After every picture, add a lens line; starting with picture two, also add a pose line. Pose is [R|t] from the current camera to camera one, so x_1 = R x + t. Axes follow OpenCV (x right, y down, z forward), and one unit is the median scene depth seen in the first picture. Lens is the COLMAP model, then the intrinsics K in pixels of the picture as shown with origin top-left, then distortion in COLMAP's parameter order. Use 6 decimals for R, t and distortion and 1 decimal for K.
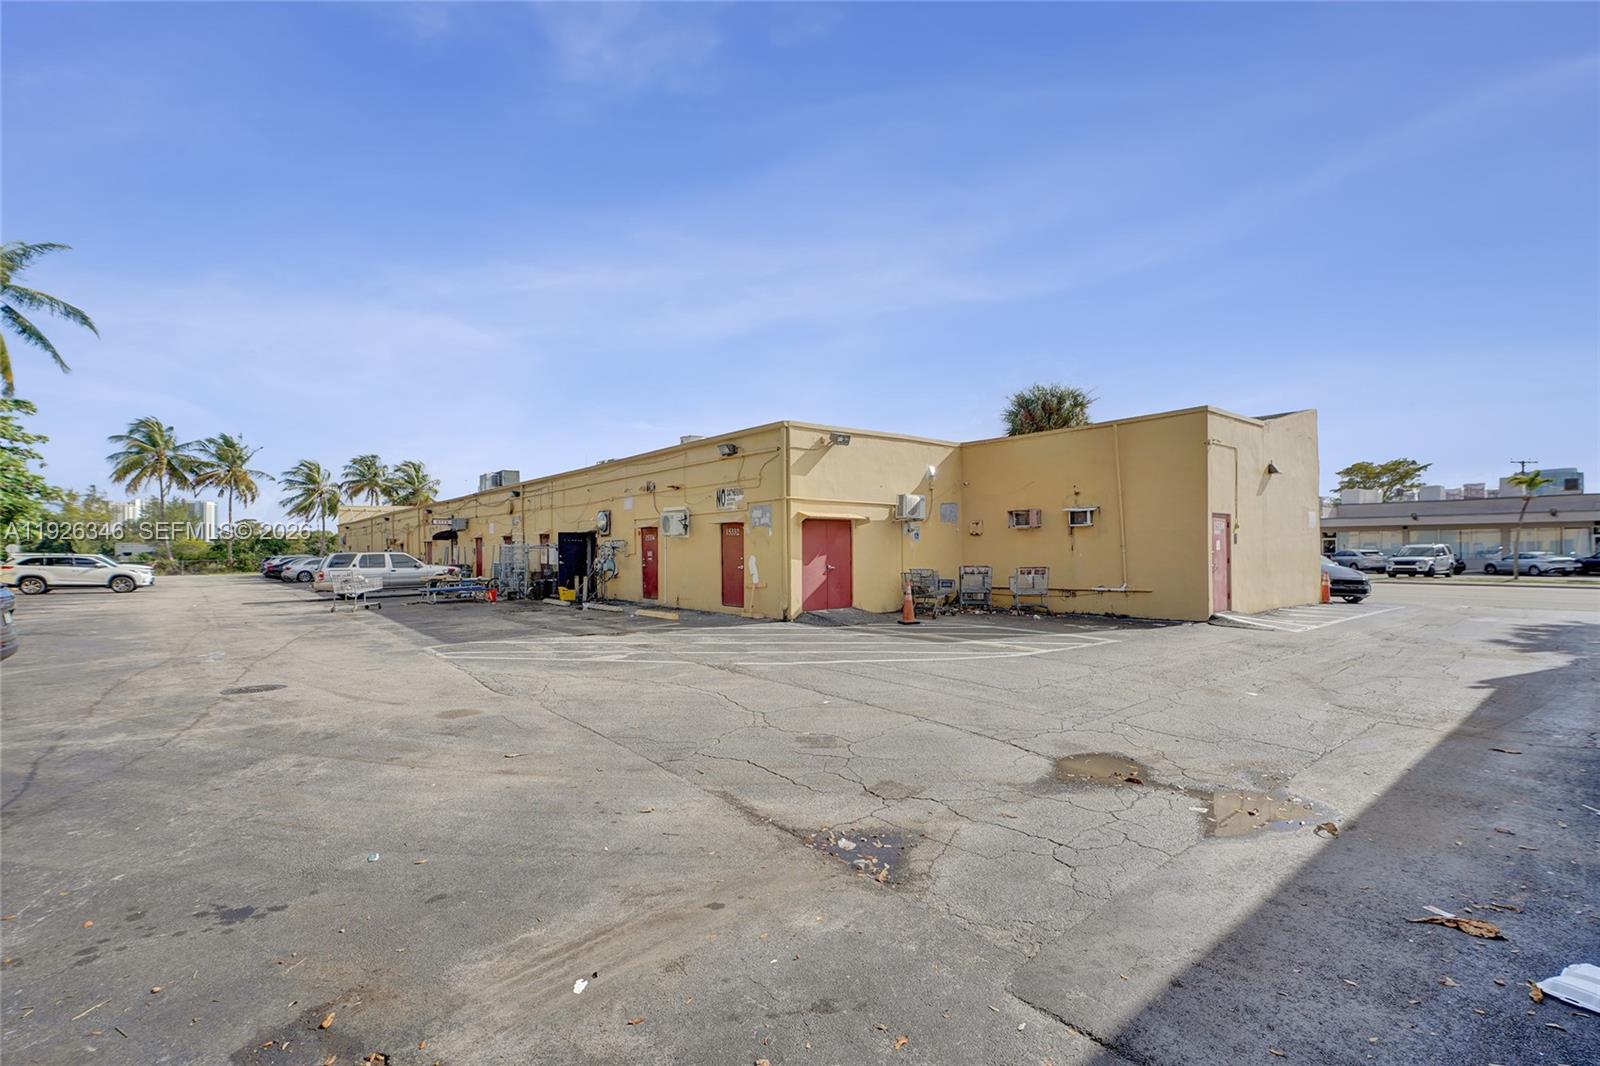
lens RADIAL K [[676.3, 0, 800.2], [0, 676.3, 543.4], [0, 0, 1]] dist [-0.000722, -0.000087]
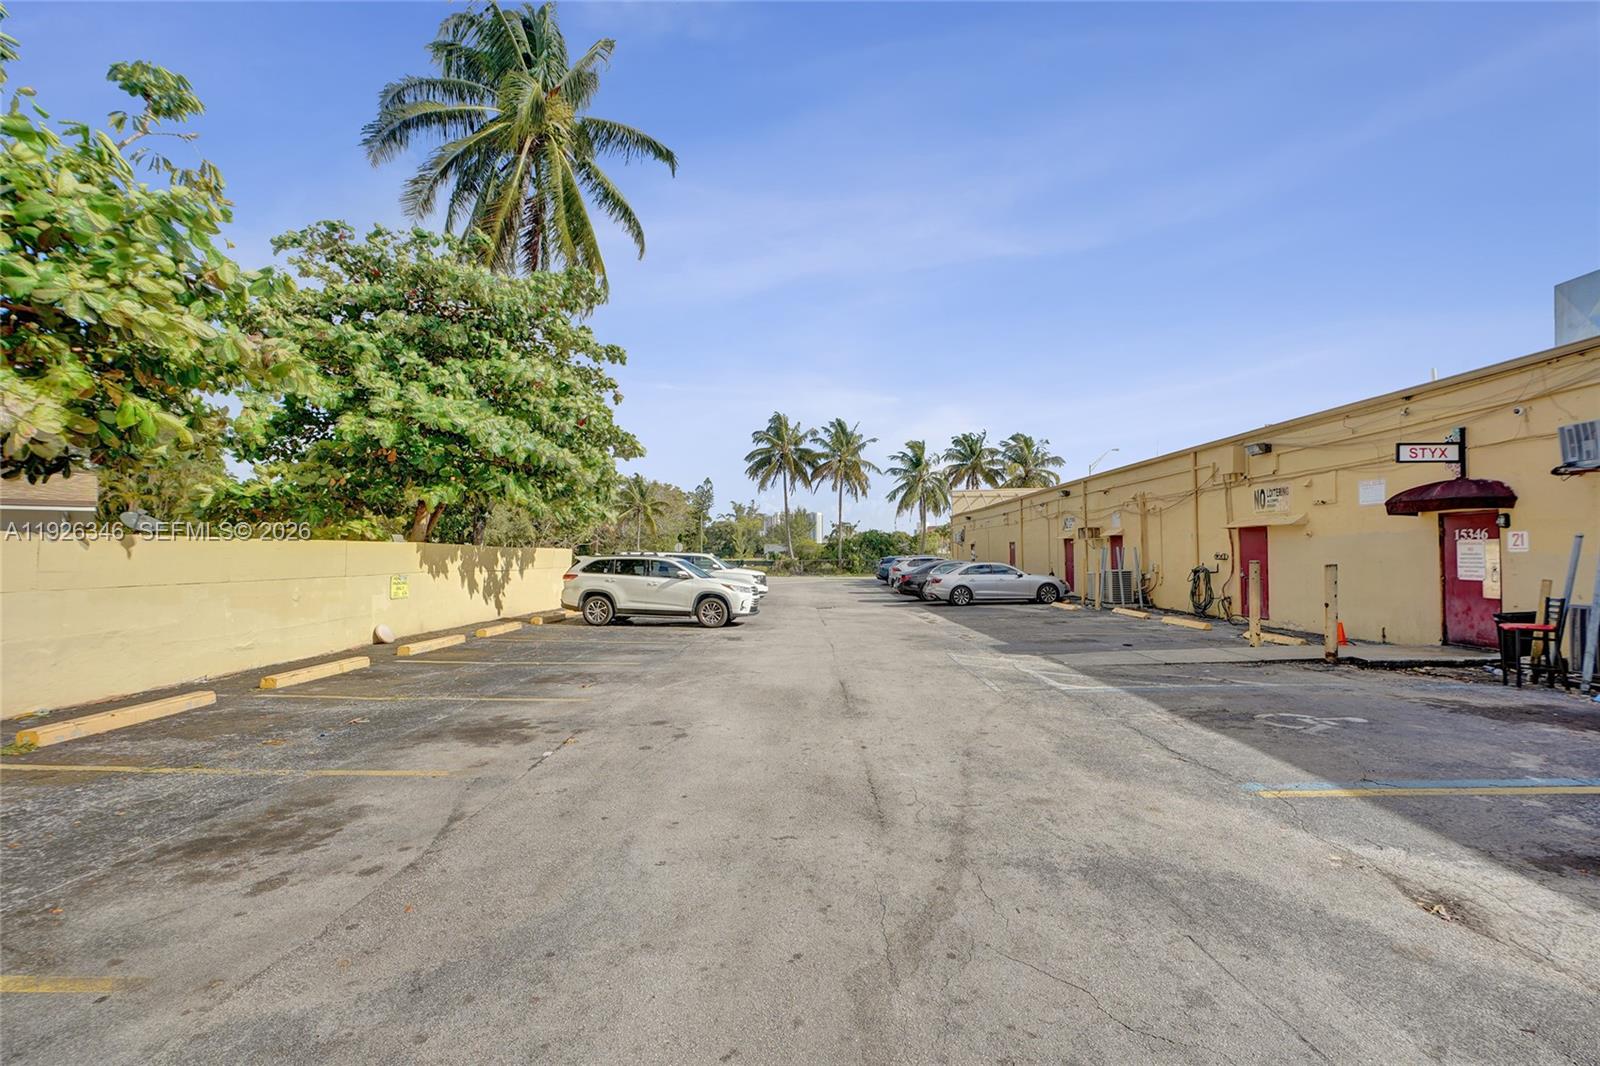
lens RADIAL K [[676.3, 0, 800.2], [0, 676.3, 543.4], [0, 0, 1]] dist [-0.000722, -0.000087]
pose [[0.733558, -0.004908, -0.679609, -0.285037], [0.003577, 0.999988, -0.003361, 0.004522], [0.679617, 0.000034, 0.733567, 0.316593]]
